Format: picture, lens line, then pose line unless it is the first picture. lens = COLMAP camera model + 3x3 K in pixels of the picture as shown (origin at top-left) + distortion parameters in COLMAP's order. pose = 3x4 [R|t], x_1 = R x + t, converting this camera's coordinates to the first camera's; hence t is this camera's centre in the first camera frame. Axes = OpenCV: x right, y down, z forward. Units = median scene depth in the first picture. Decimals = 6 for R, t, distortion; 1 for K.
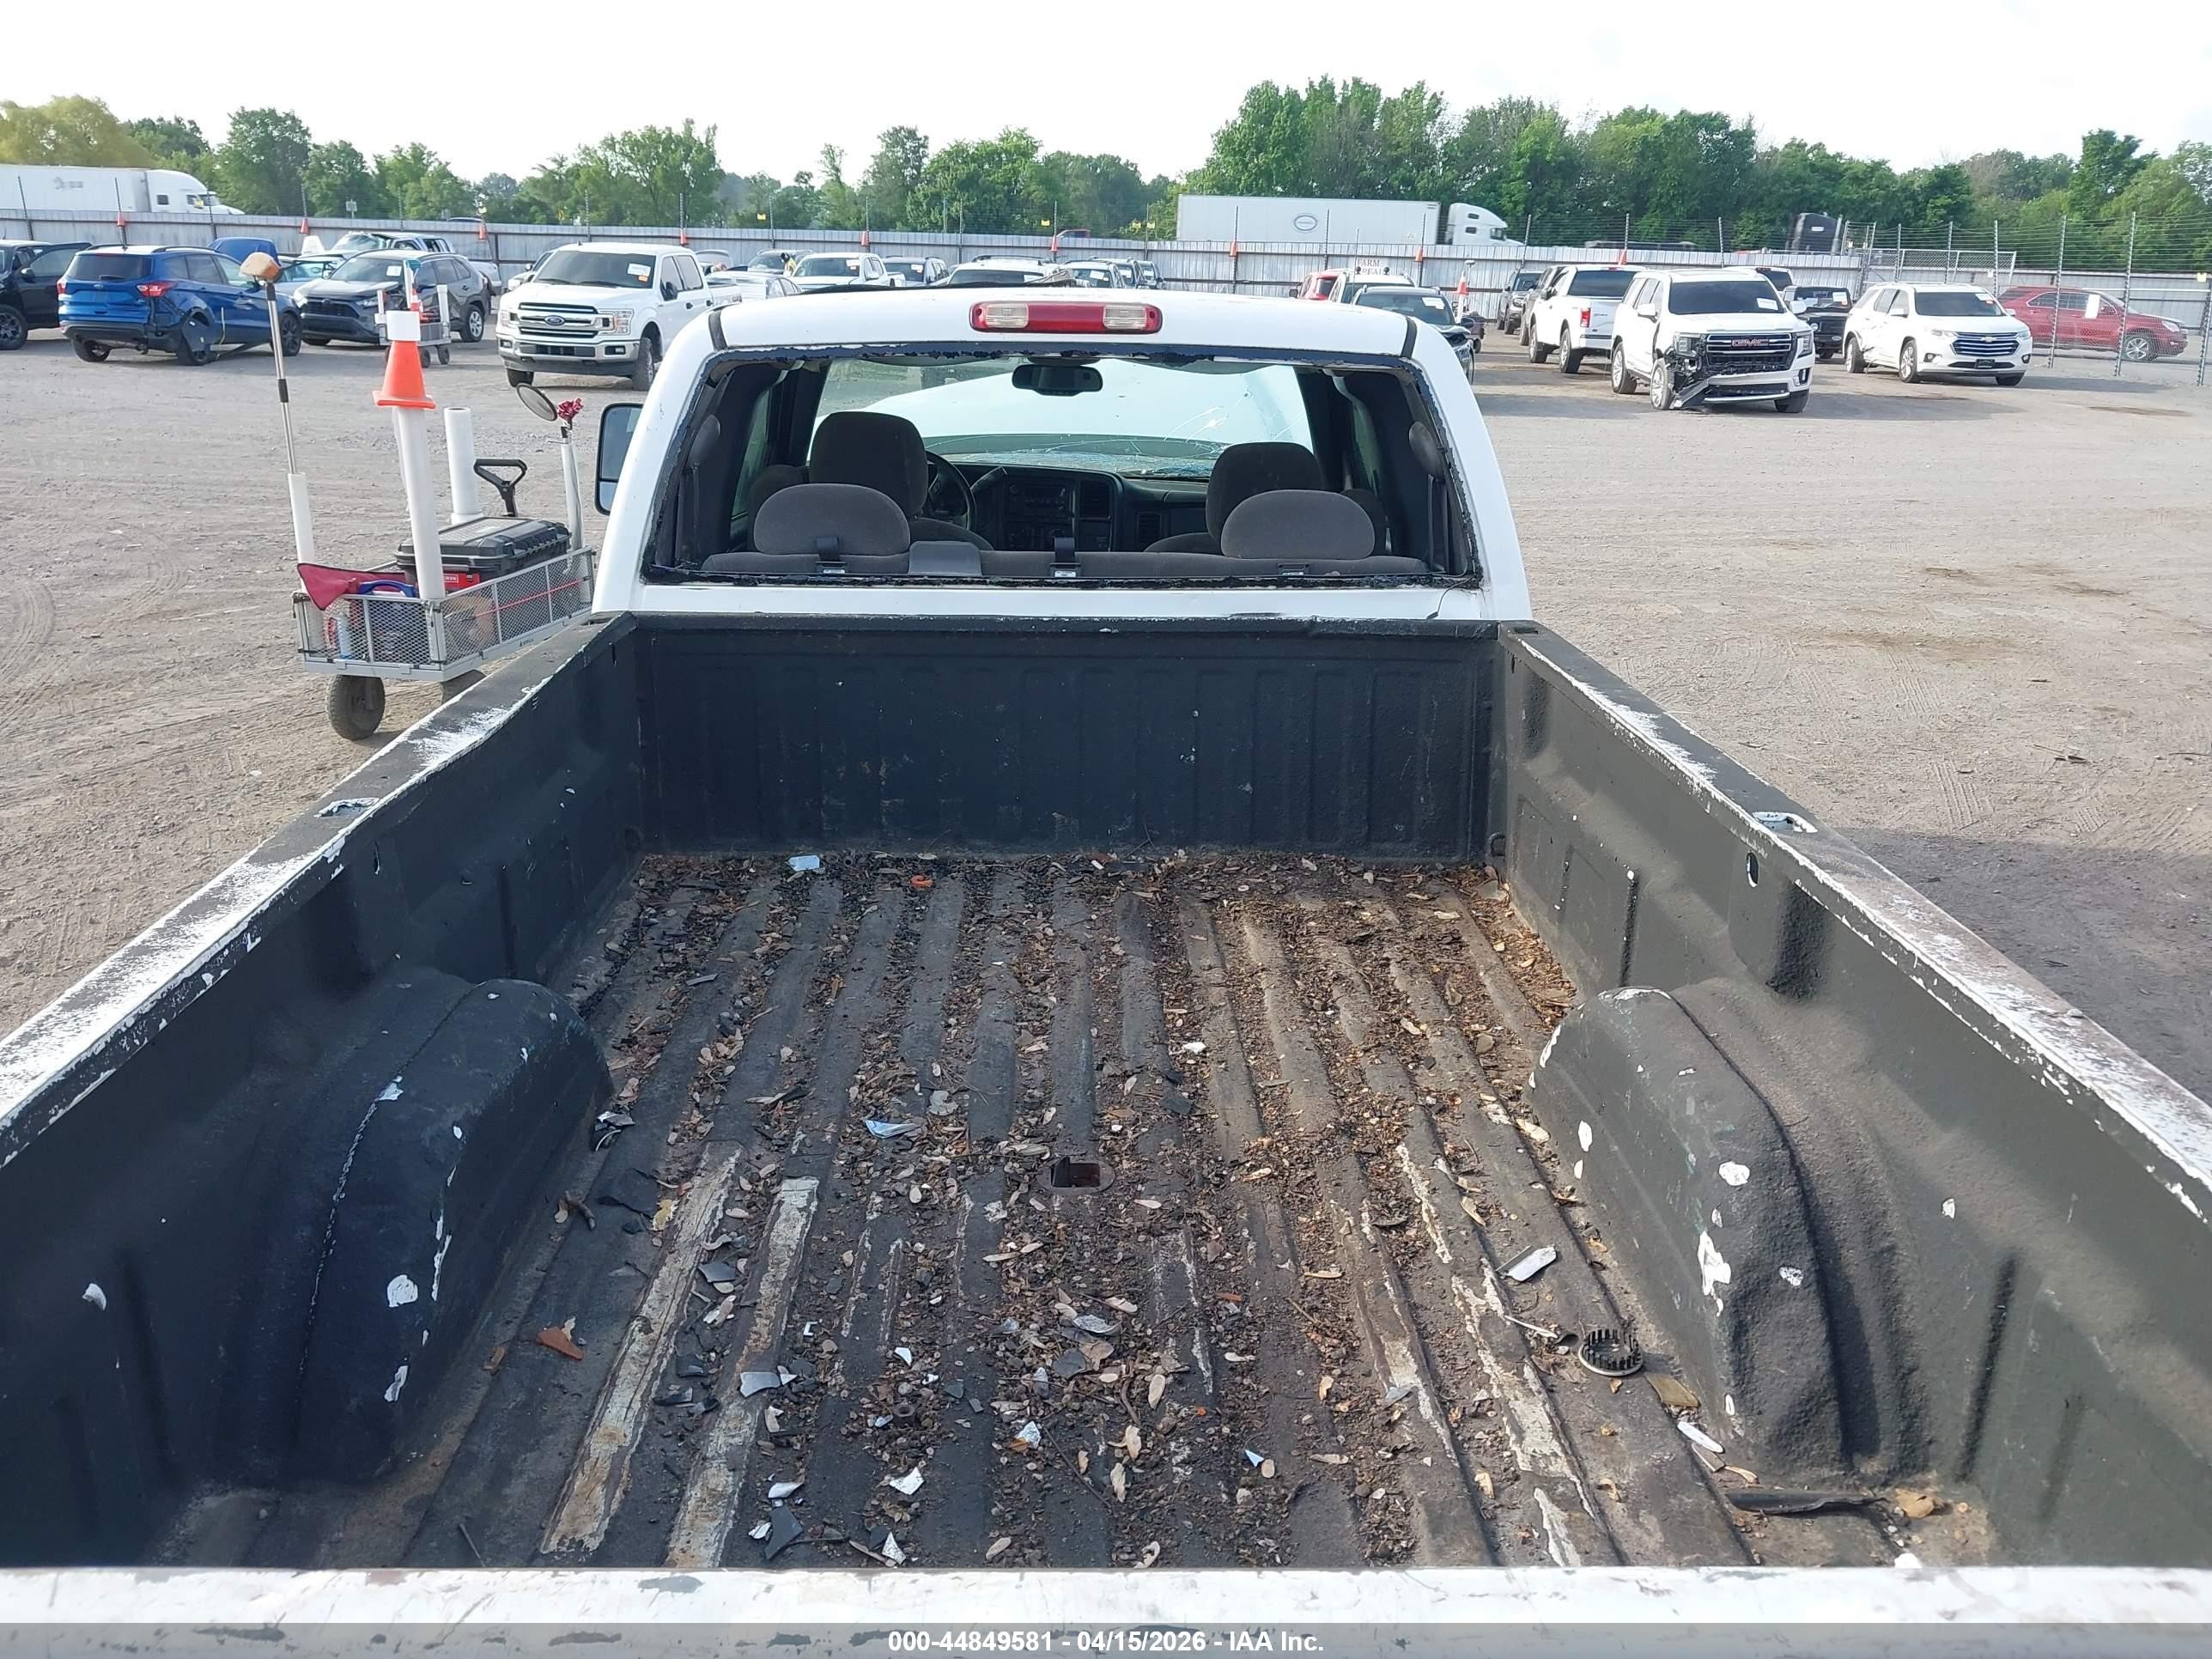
lens RADIAL K [[1731.6, 0, 1096.7], [0, 1731.6, 827.2], [0, 0, 1]] dist [0.009759, -0.012186]
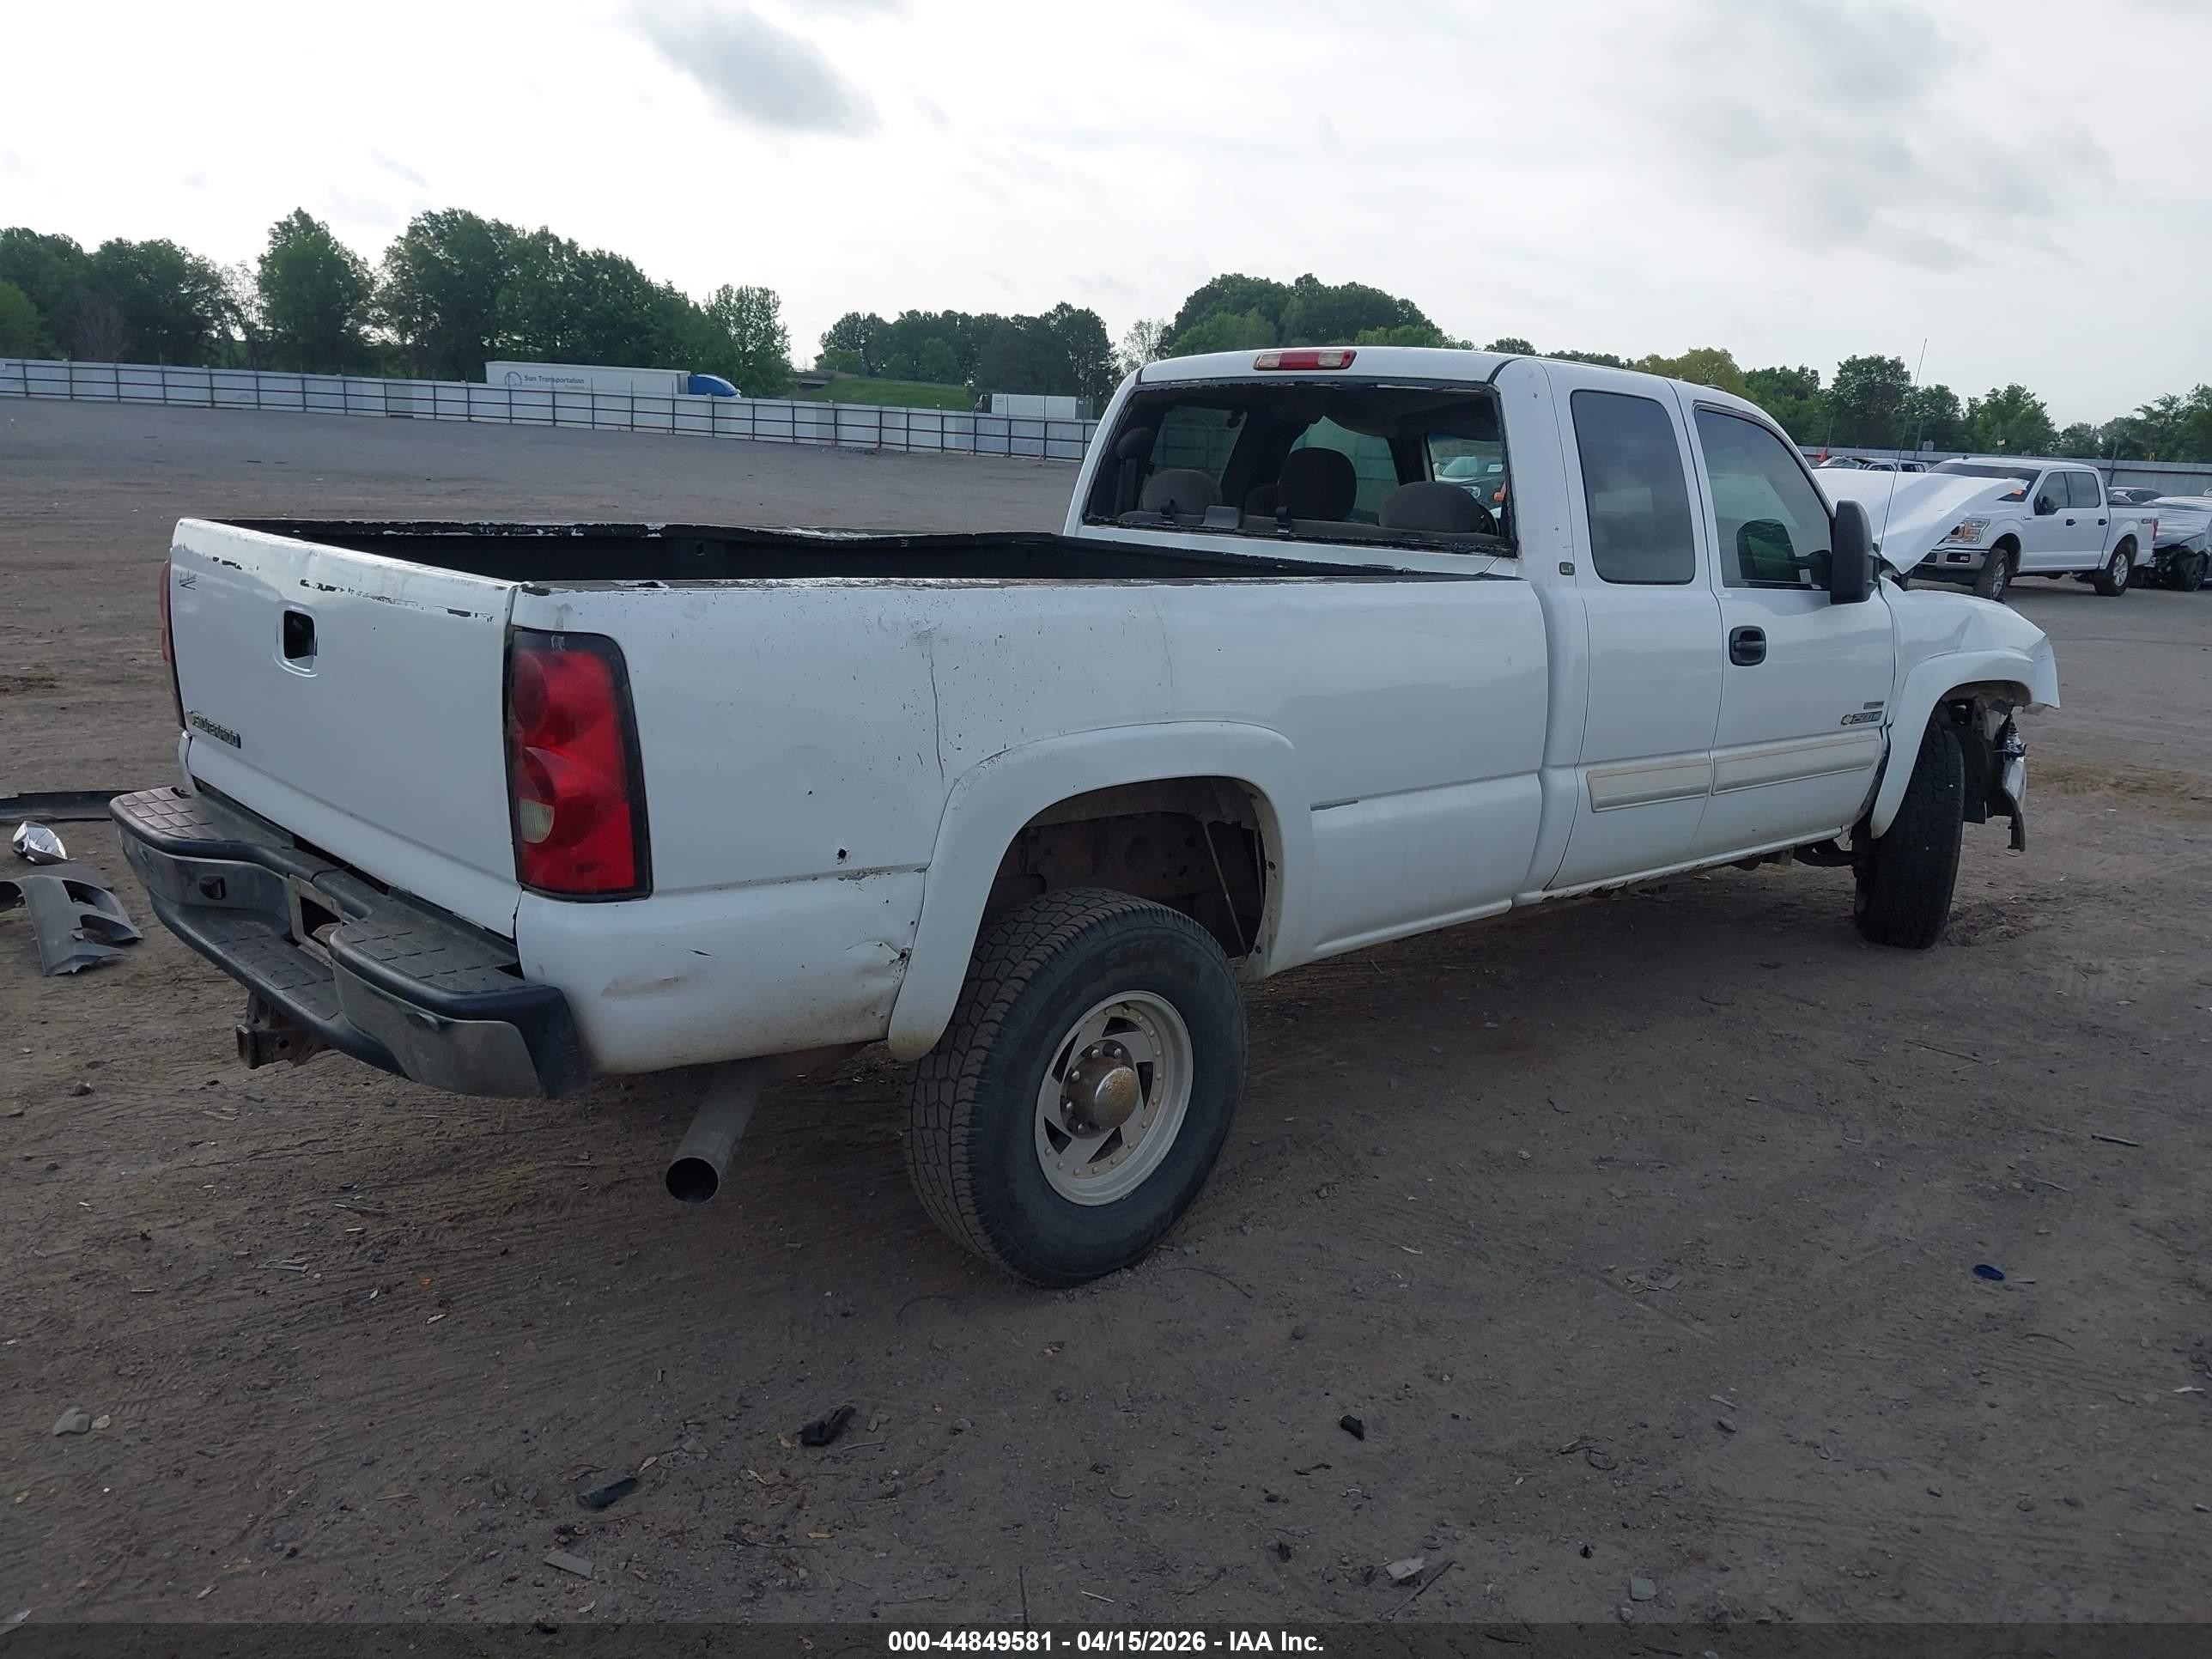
lens RADIAL K [[1741.8, 0, 1113.3], [0, 1741.8, 853.1], [0, 0, 1]] dist [0.073552, -0.118481]
pose [[0.667670, 0.182228, -0.721810, 0.121536], [-0.268452, 0.963279, -0.005127, 0.019728], [0.694371, 0.197194, 0.692072, -0.009479]]
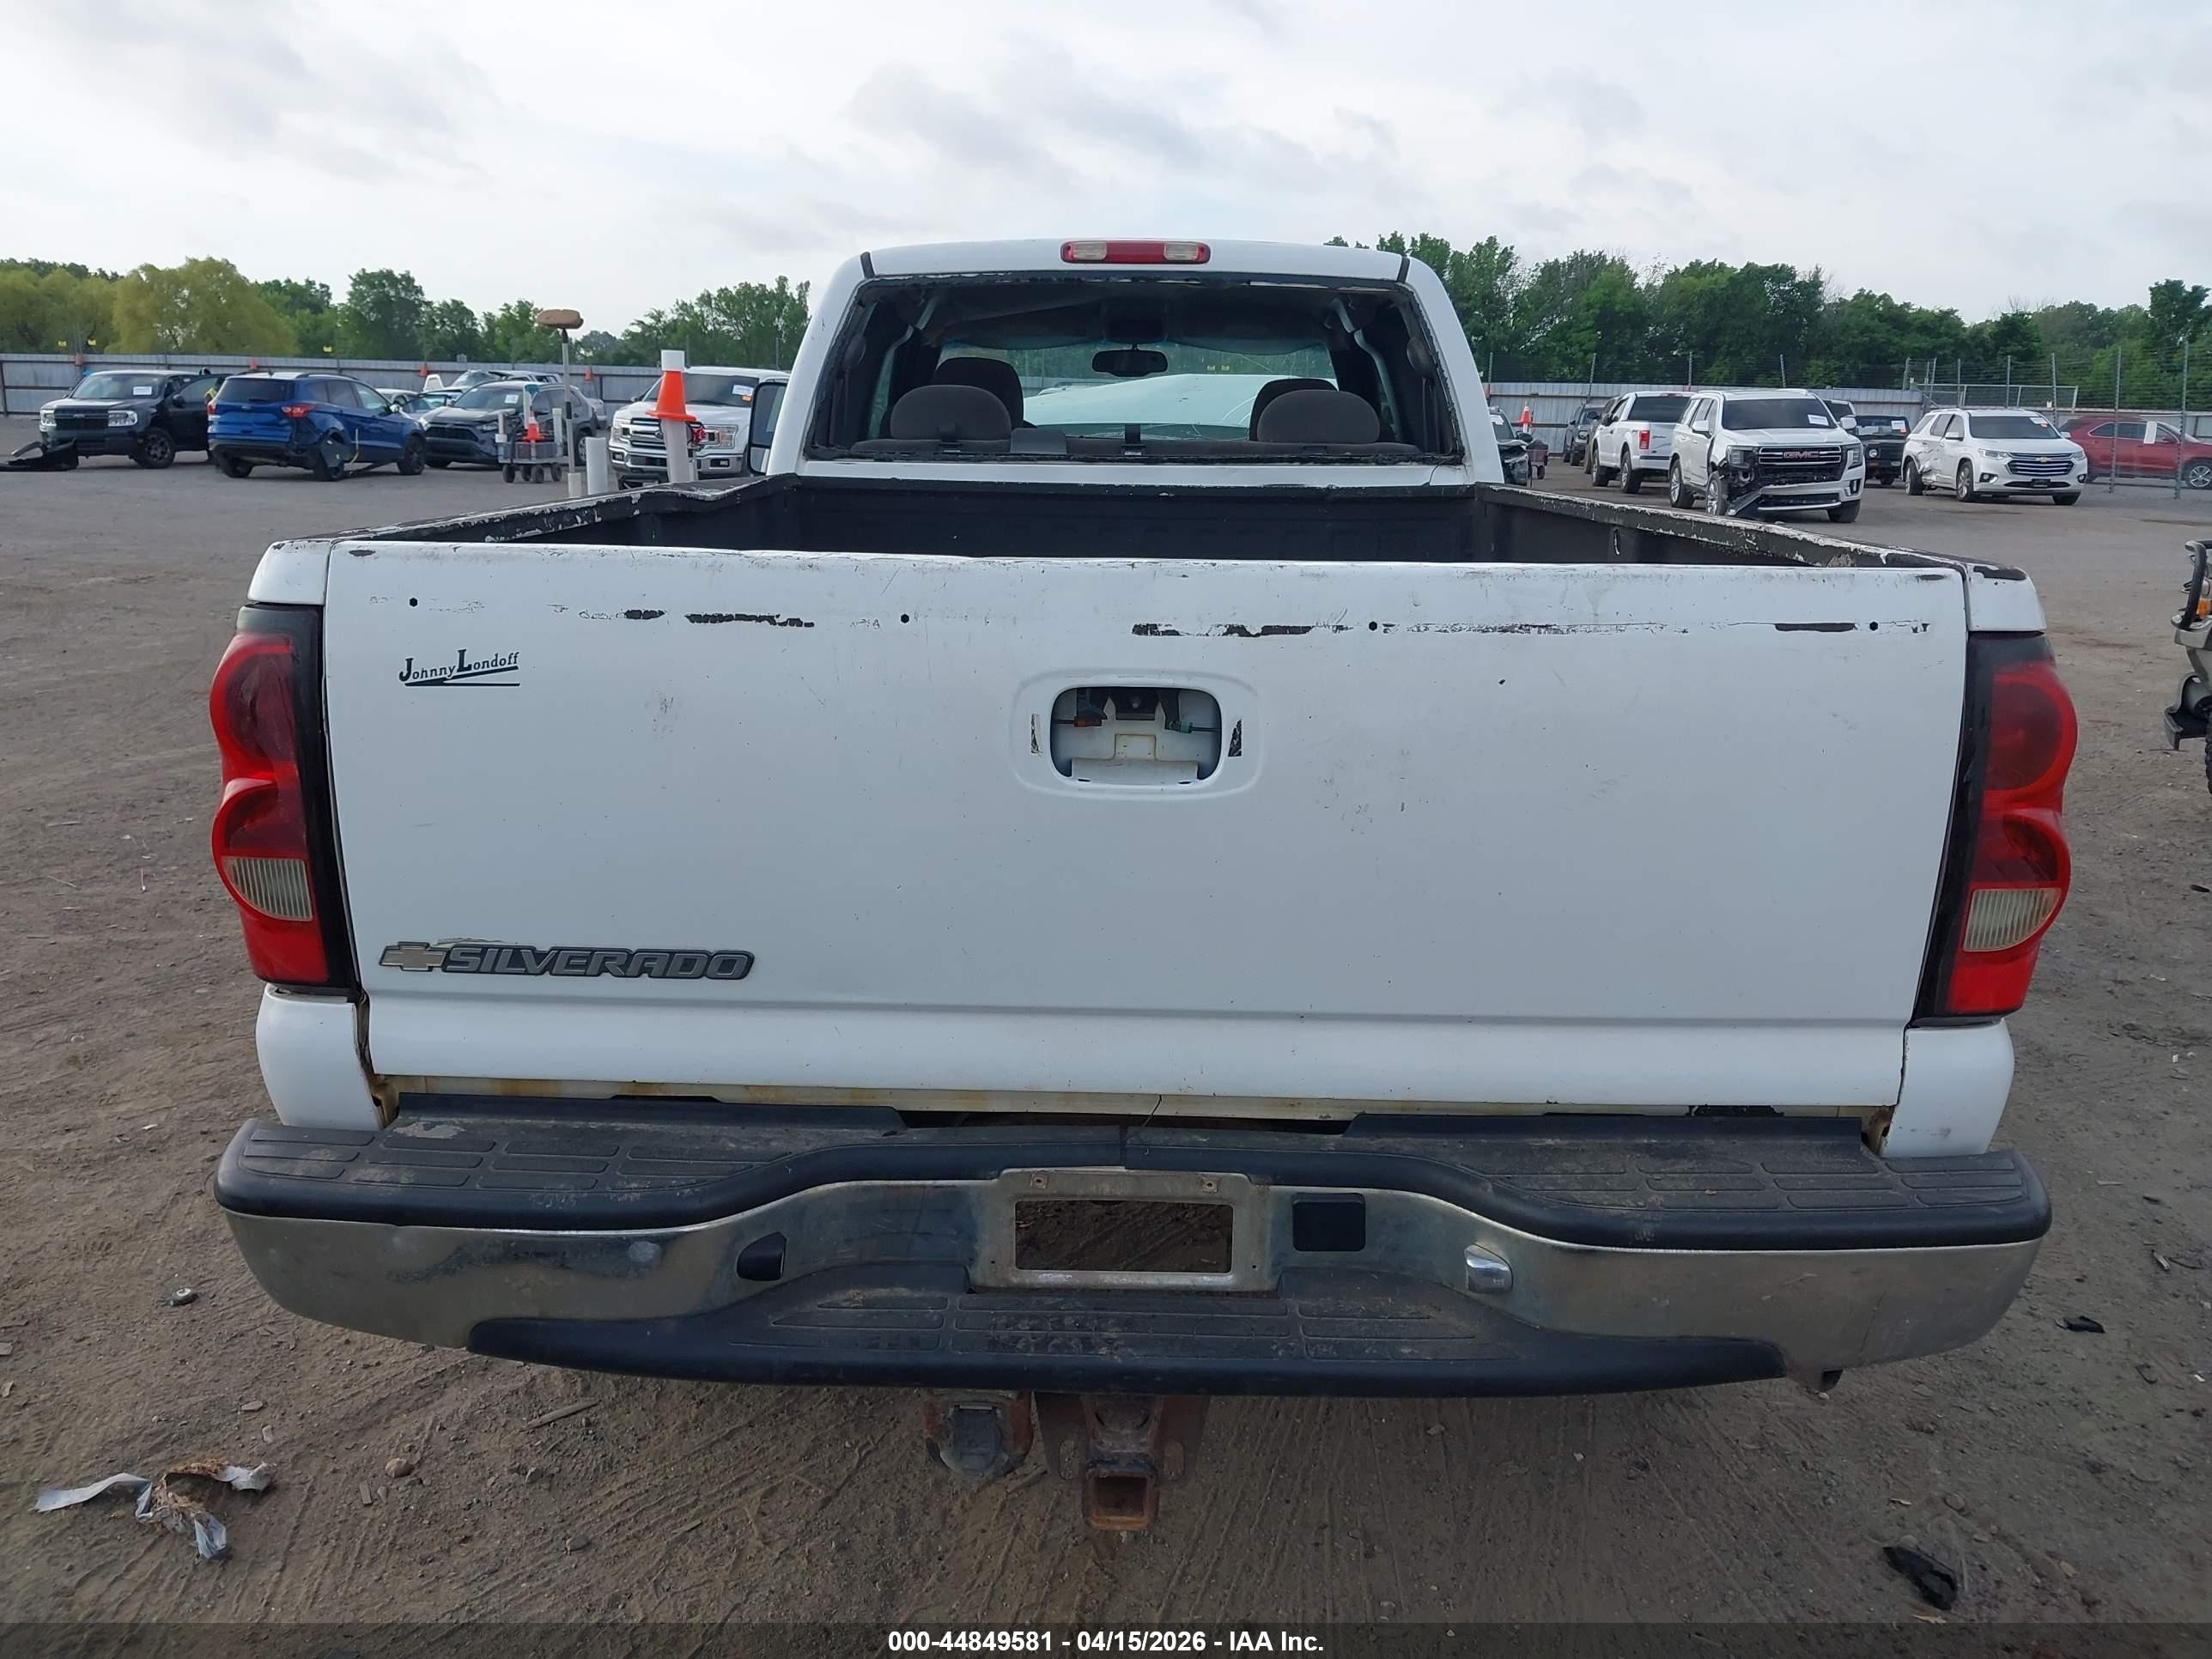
lens RADIAL K [[1747.6, 0, 1098.7], [0, 1747.6, 828.8], [0, 0, 1]] dist [0.007093, -0.014522]
pose [[0.999127, 0.006623, -0.041255, 0.001328], [-0.010119, 0.996318, -0.085130, 0.028515], [0.040539, 0.085473, 0.995515, -0.030495]]
